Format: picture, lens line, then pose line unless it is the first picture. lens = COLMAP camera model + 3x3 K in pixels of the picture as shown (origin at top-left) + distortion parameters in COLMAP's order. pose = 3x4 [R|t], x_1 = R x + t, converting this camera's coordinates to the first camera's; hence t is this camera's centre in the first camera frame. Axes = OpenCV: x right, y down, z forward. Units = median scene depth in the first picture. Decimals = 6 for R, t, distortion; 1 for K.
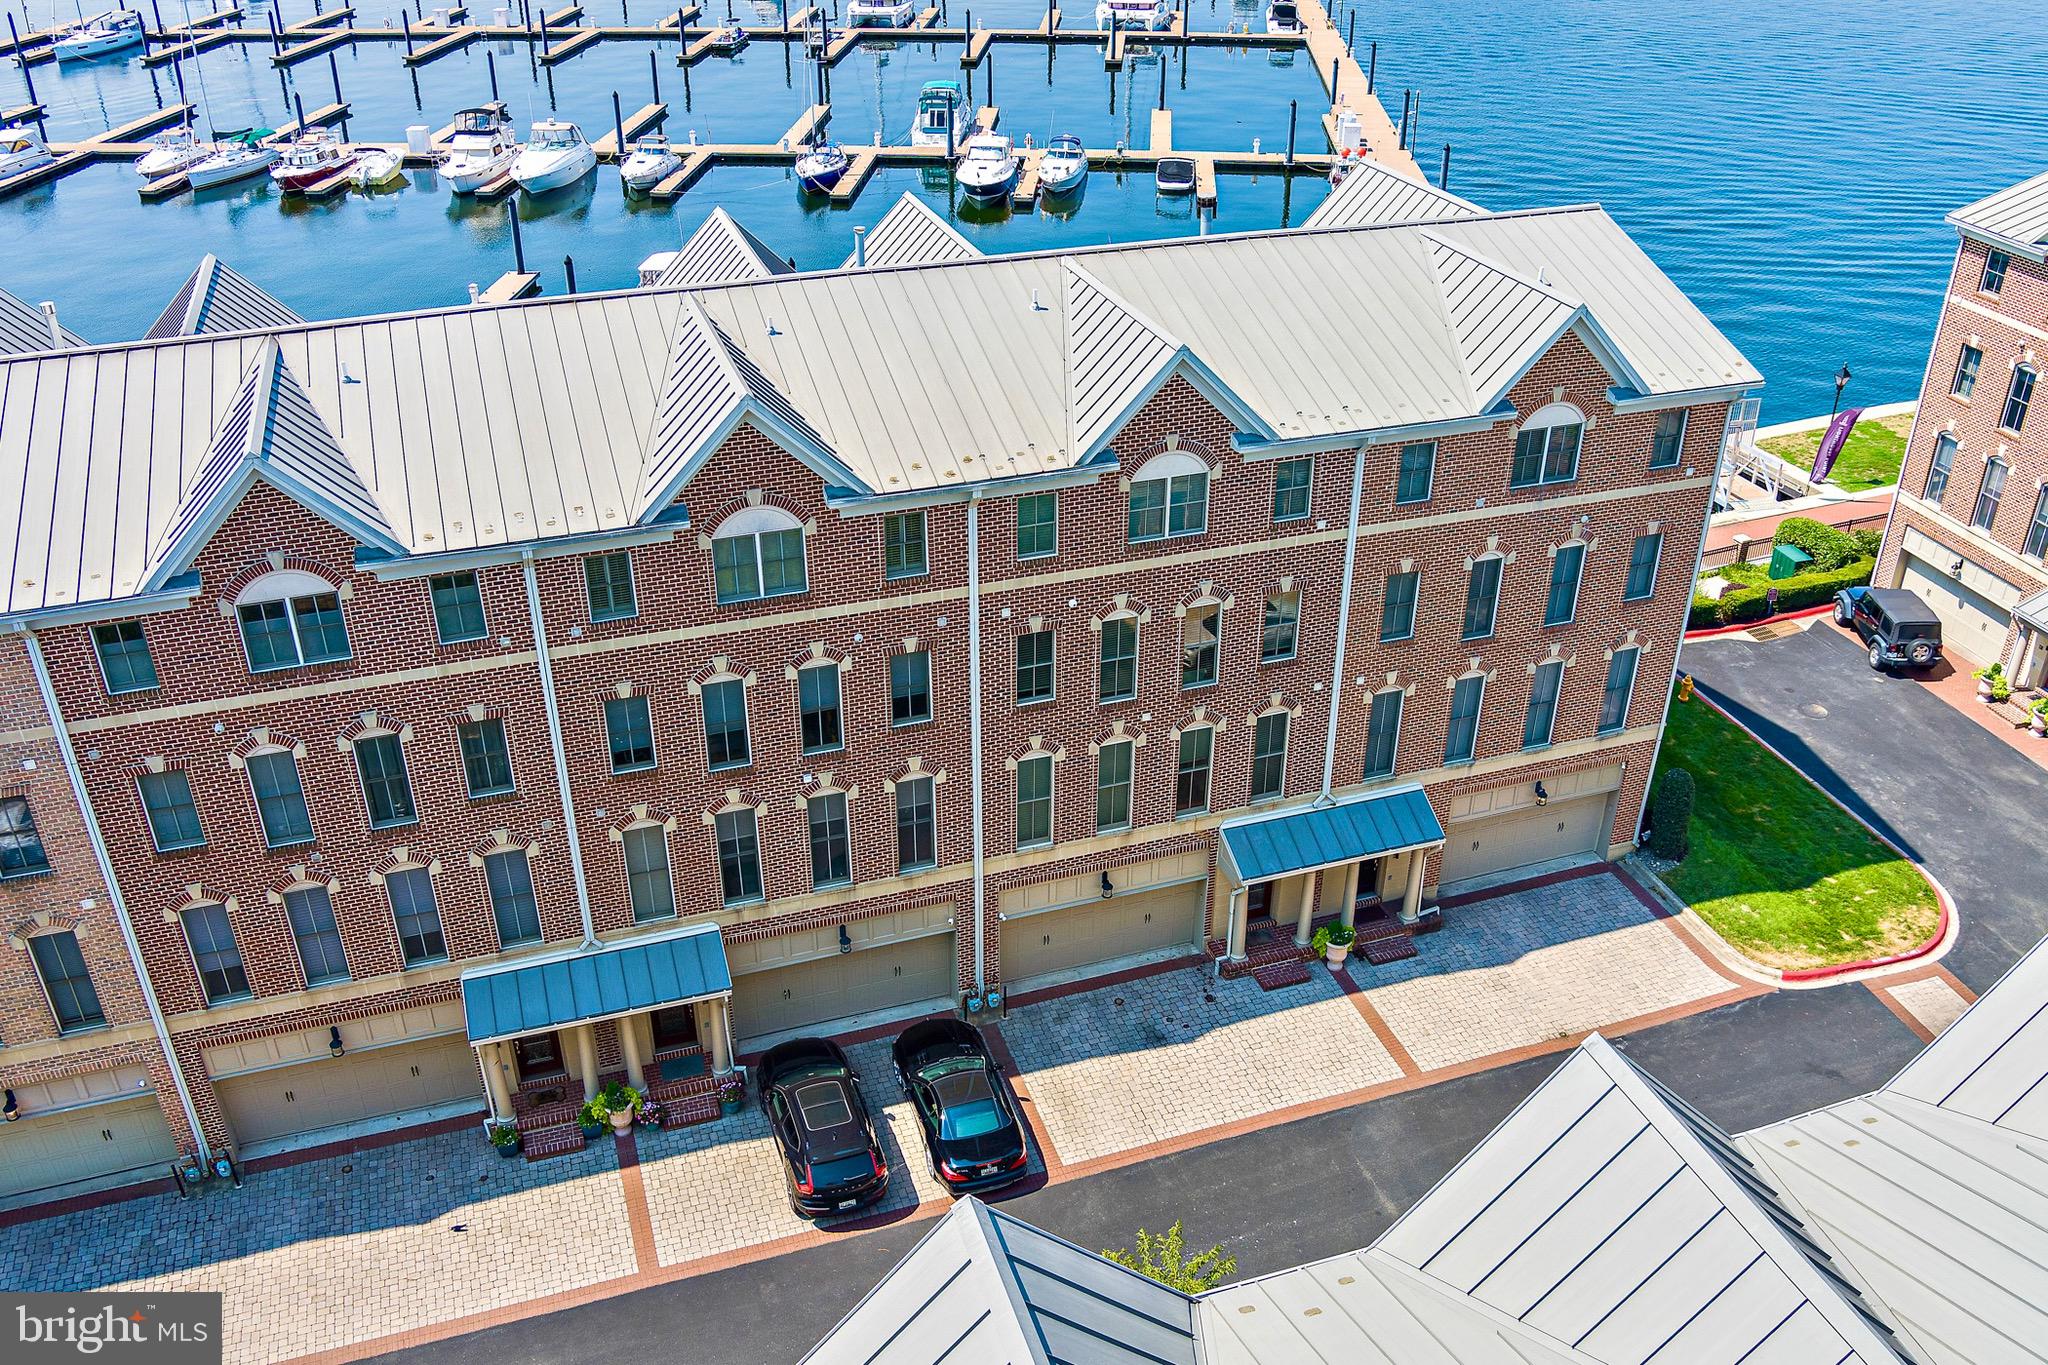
lens RADIAL K [[1661.3, 0, 1024.0], [0, 1661.3, 682.5], [0, 0, 1]] dist [-0.000787, -0.094961]
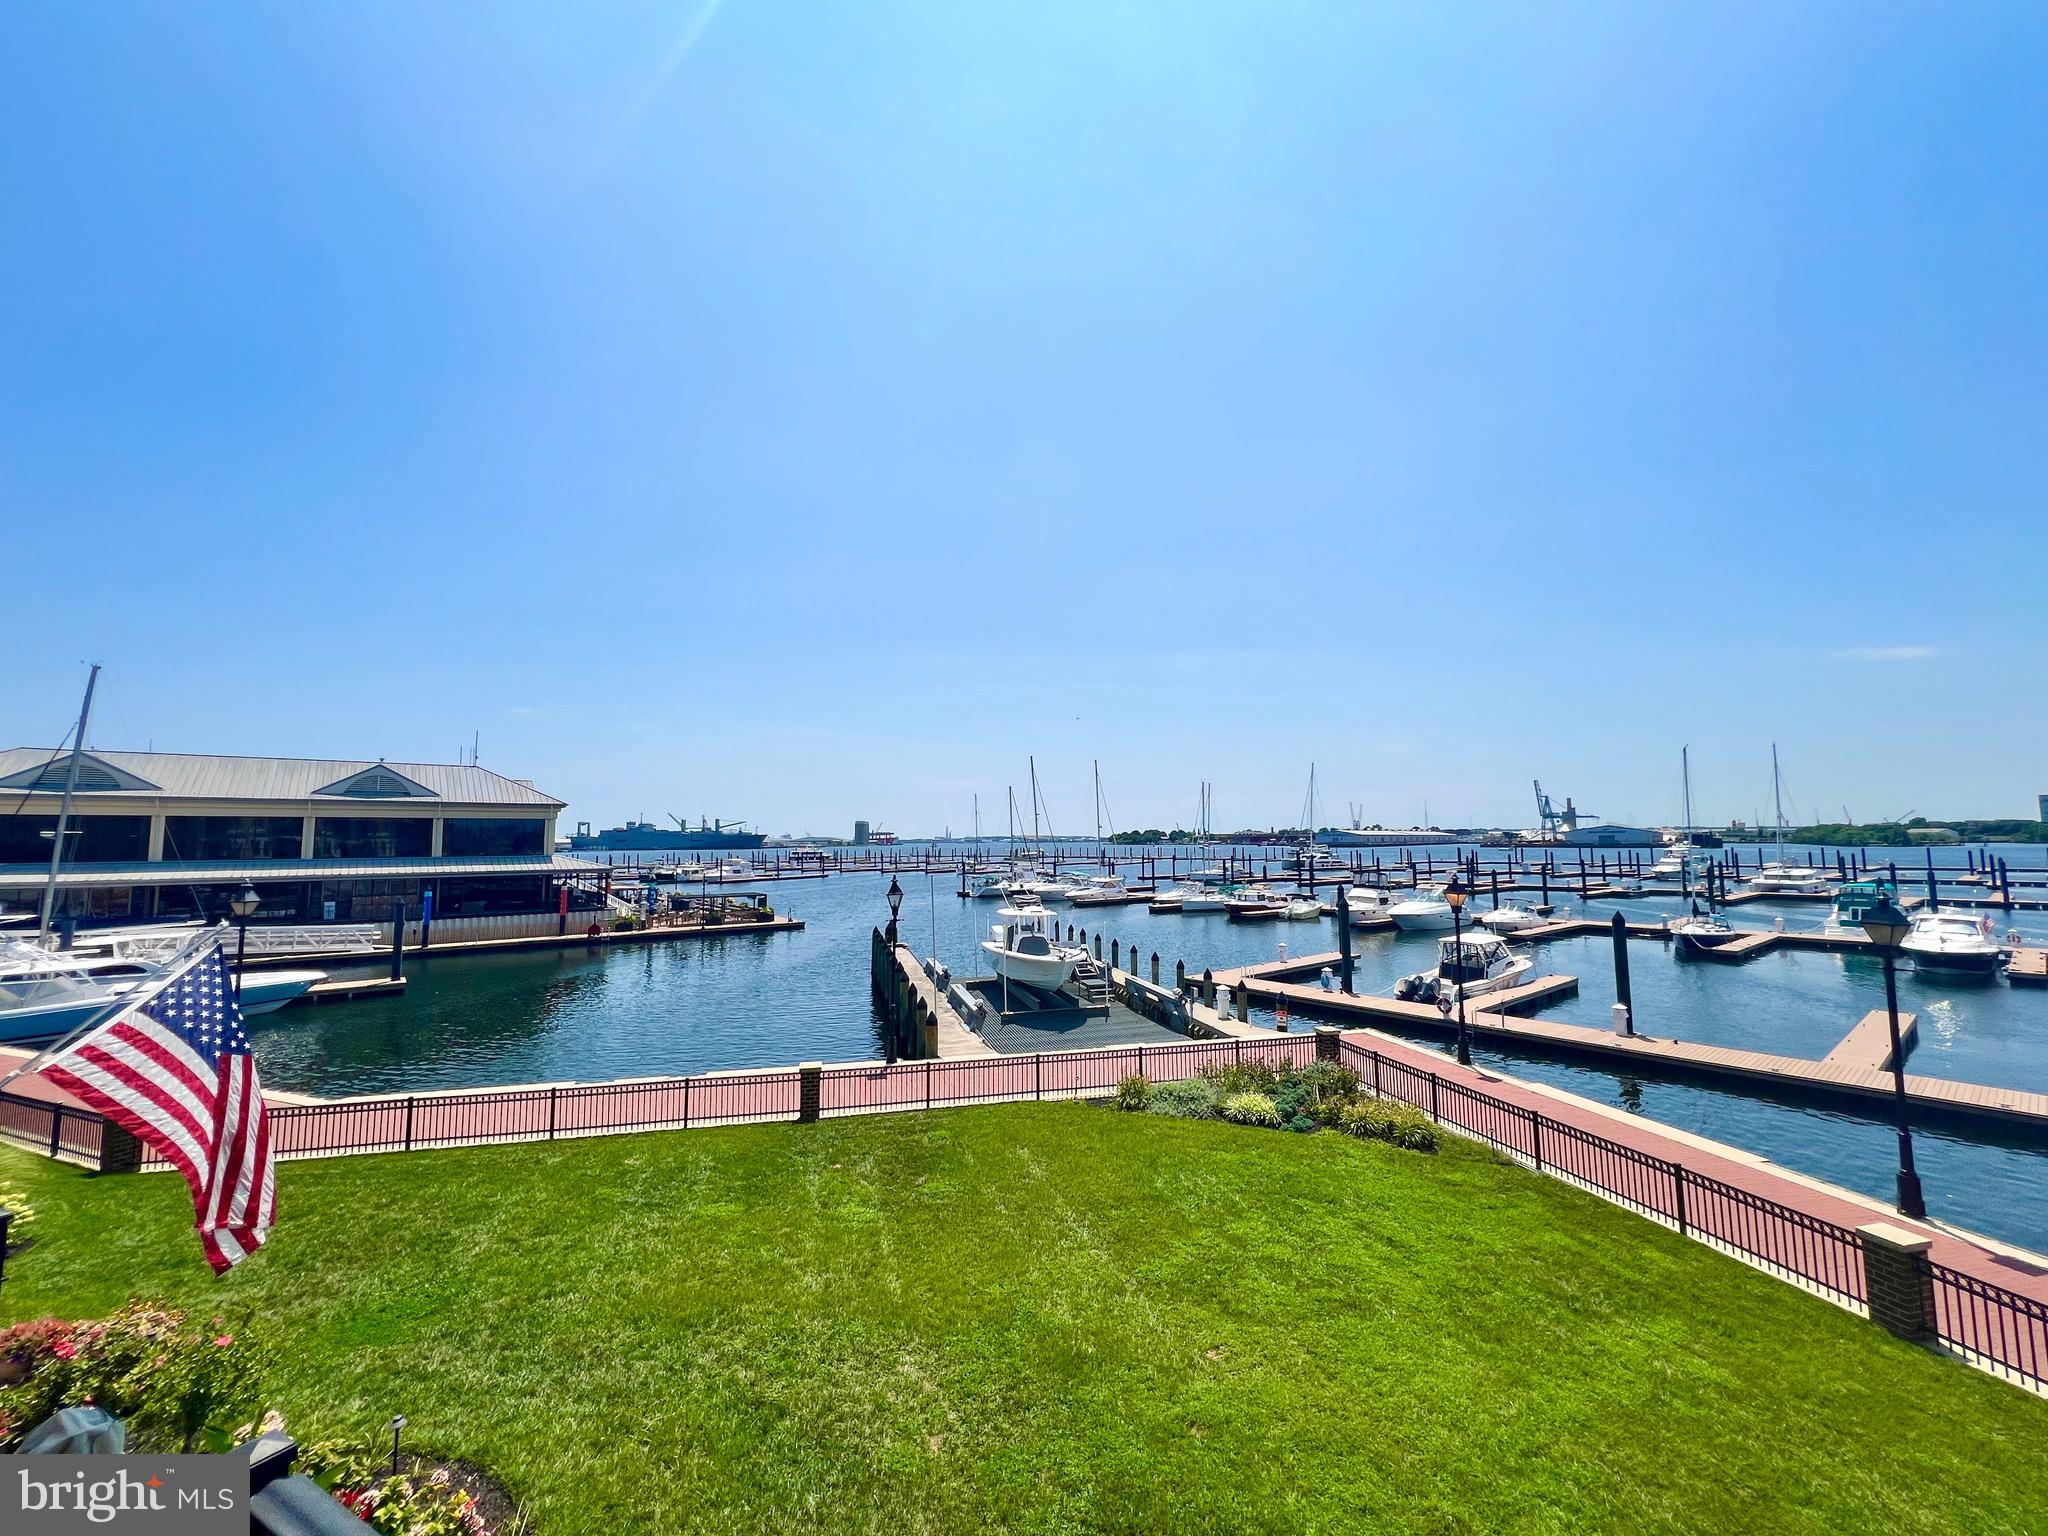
lens RADIAL K [[821.6, 0, 1019.5], [0, 821.6, 766.8], [0, 0, 1]] dist [-0.001409, 0.000492]
pose [[0.679096, -0.069255, -0.730775, -0.030831], [-0.357558, 0.838240, -0.411711, -0.037313], [0.641078, 0.540885, 0.544483, 0.387899]]
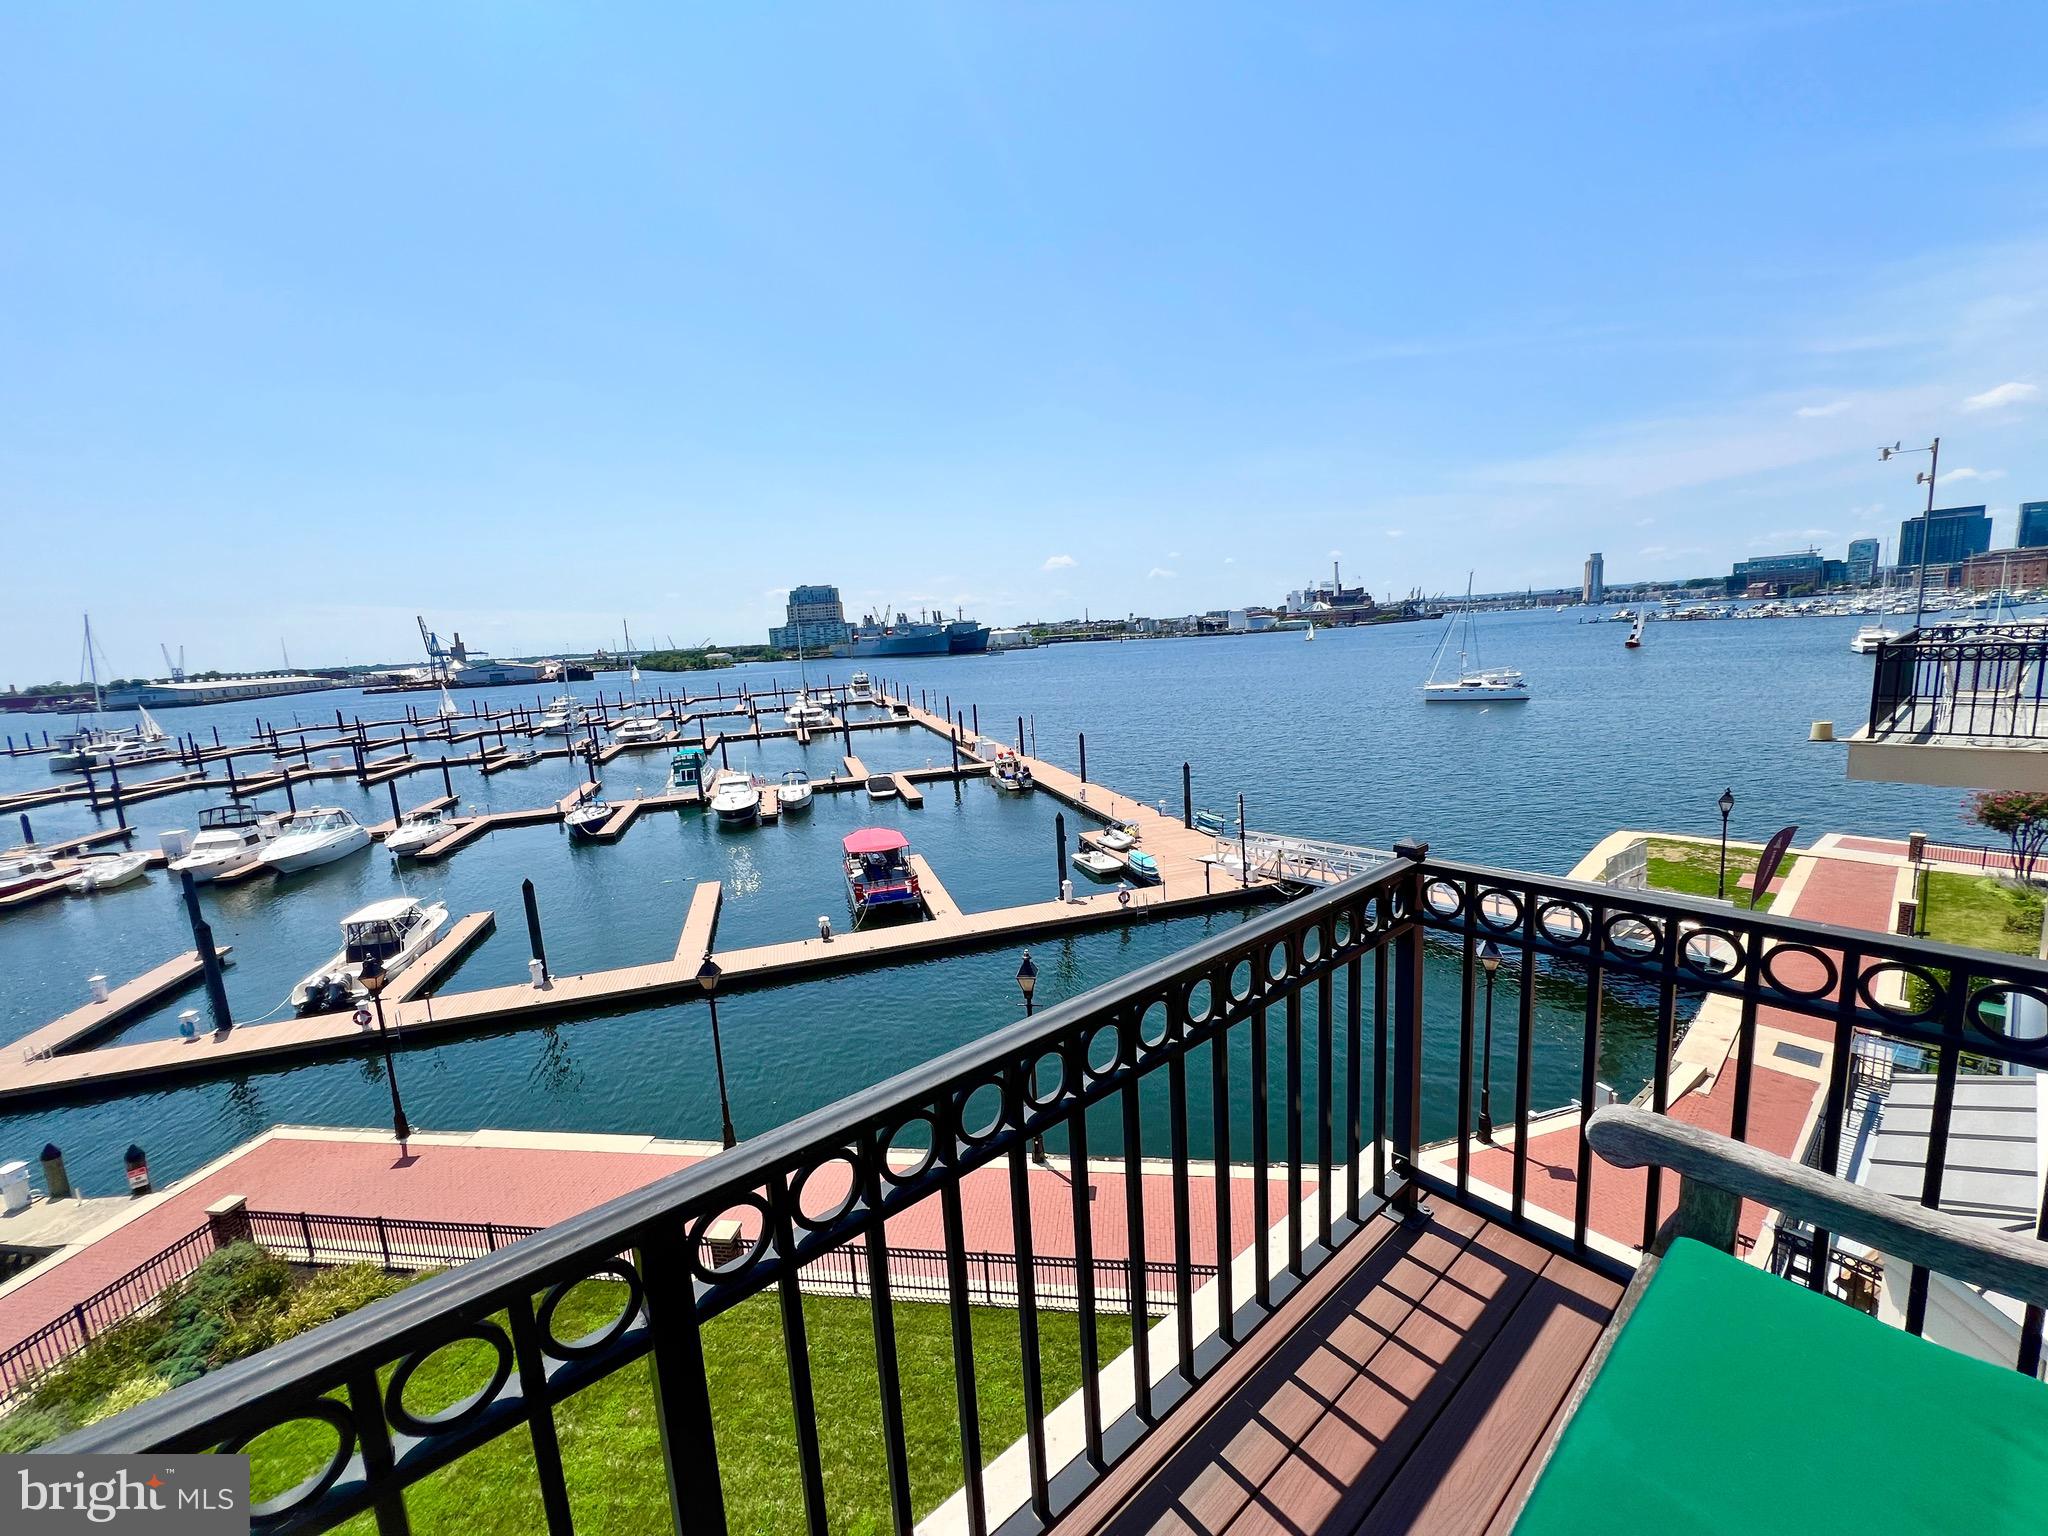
lens RADIAL K [[821.2, 0, 1019.4], [0, 821.2, 765.2], [0, 0, 1]] dist [-0.000665, -0.000144]
pose [[0.934139, -0.109972, 0.339545, -0.027162], [0.225256, 0.919595, -0.321875, -0.078645], [-0.276847, 0.377161, 0.883802, 0.358056]]
